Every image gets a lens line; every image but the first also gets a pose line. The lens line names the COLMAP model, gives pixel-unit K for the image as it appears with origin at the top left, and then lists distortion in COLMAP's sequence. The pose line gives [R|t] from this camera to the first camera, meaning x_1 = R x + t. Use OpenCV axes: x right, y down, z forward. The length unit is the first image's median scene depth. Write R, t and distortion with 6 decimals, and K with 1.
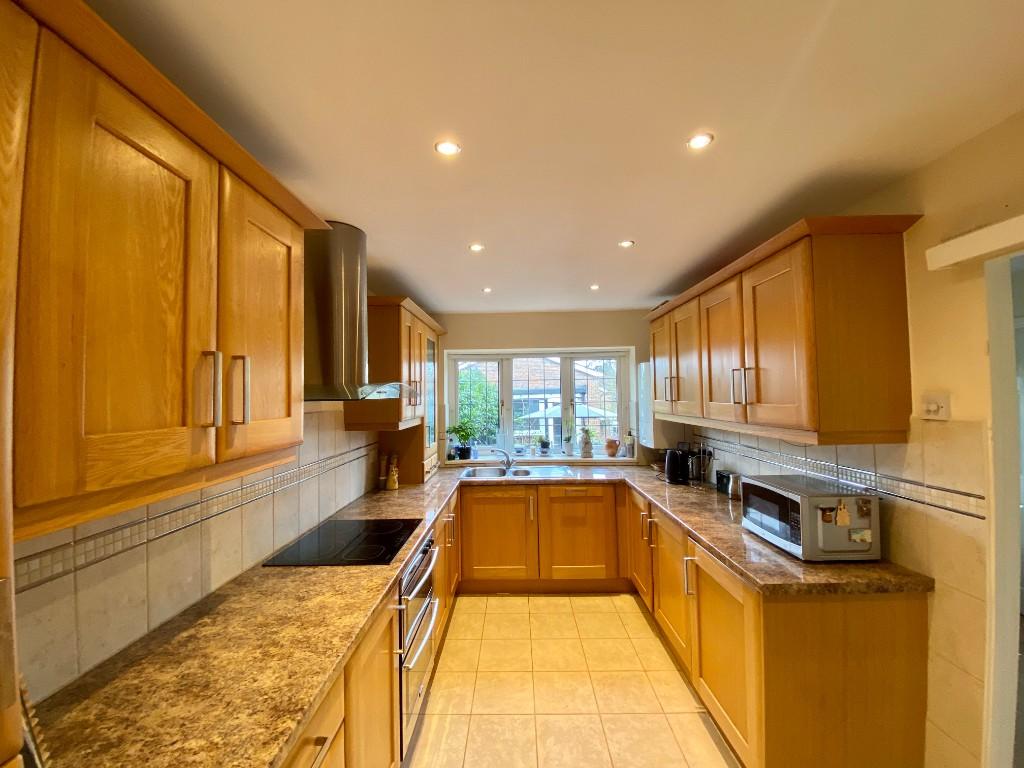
lens RADIAL K [[414.2, 0, 507.9], [0, 414.2, 377.3], [0, 0, 1]] dist [-0.006712, -0.009457]
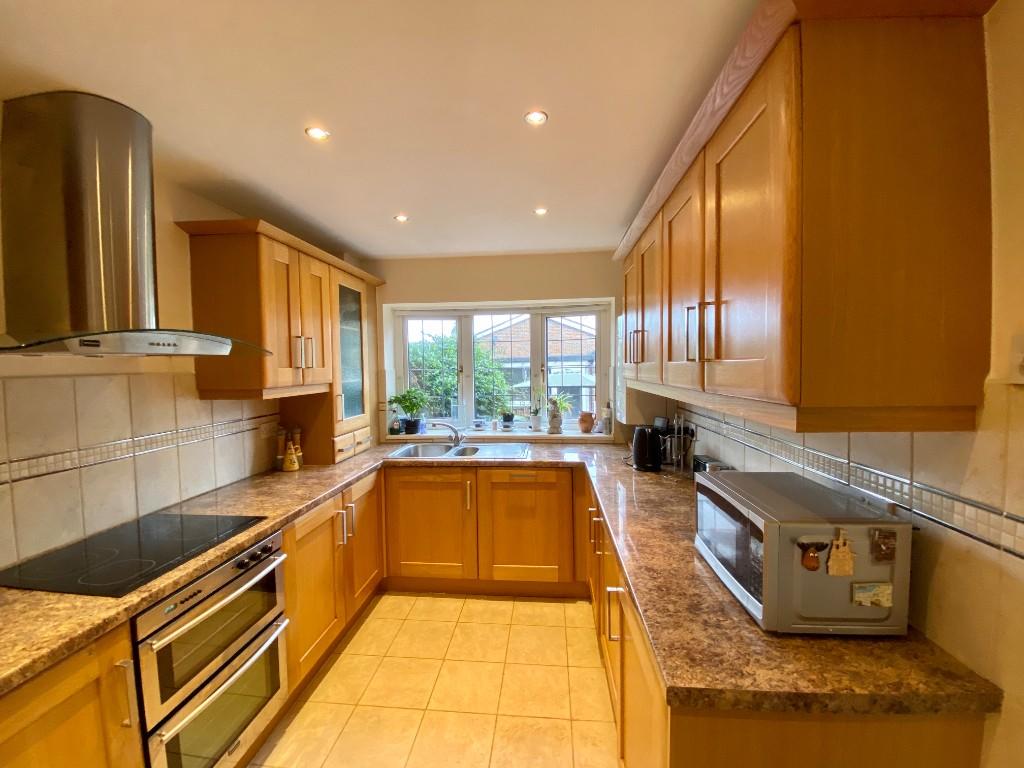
lens RADIAL K [[414.2, 0, 513.1], [0, 414.2, 380.0], [0, 0, 1]] dist [-0.006712, -0.009457]
pose [[0.997581, 0.003177, -0.069436, 0.269485], [0.002276, 0.996927, 0.078306, 0.034693], [0.069472, -0.078275, 0.994508, 0.285553]]
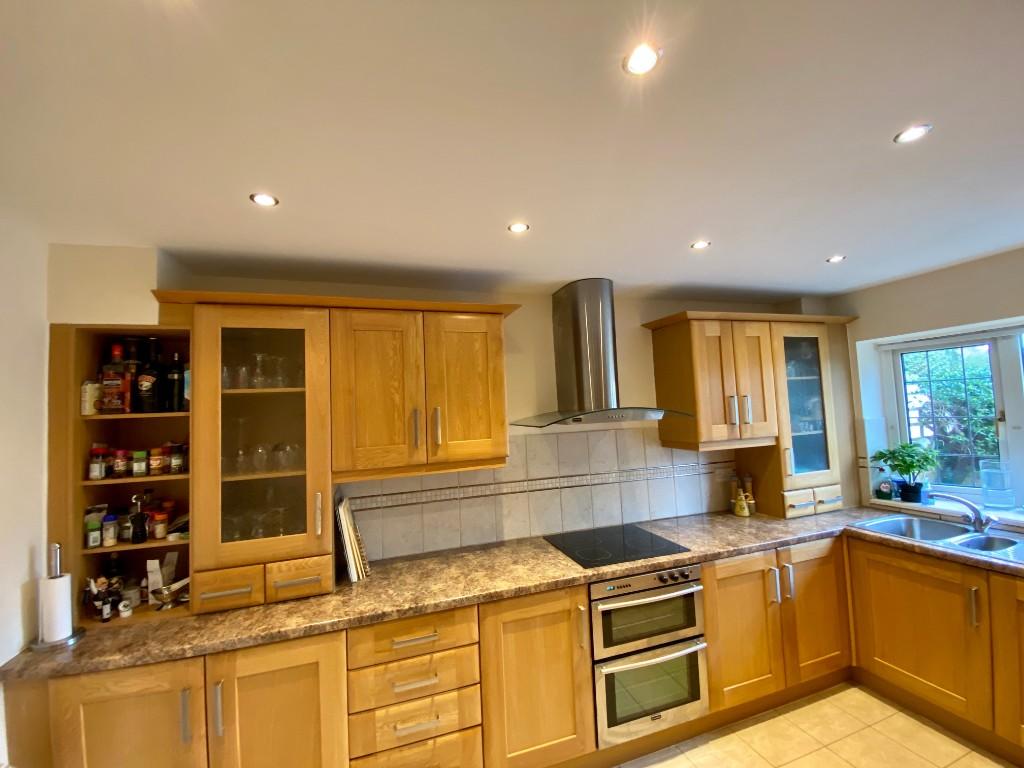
lens RADIAL K [[414.2, 0, 508.2], [0, 414.2, 374.3], [0, 0, 1]] dist [-0.006712, -0.009457]
pose [[0.310507, -0.072032, -0.947838, 0.542997], [0.076323, 0.995795, -0.050674, -0.036071], [0.947502, -0.056608, 0.314699, 0.312986]]
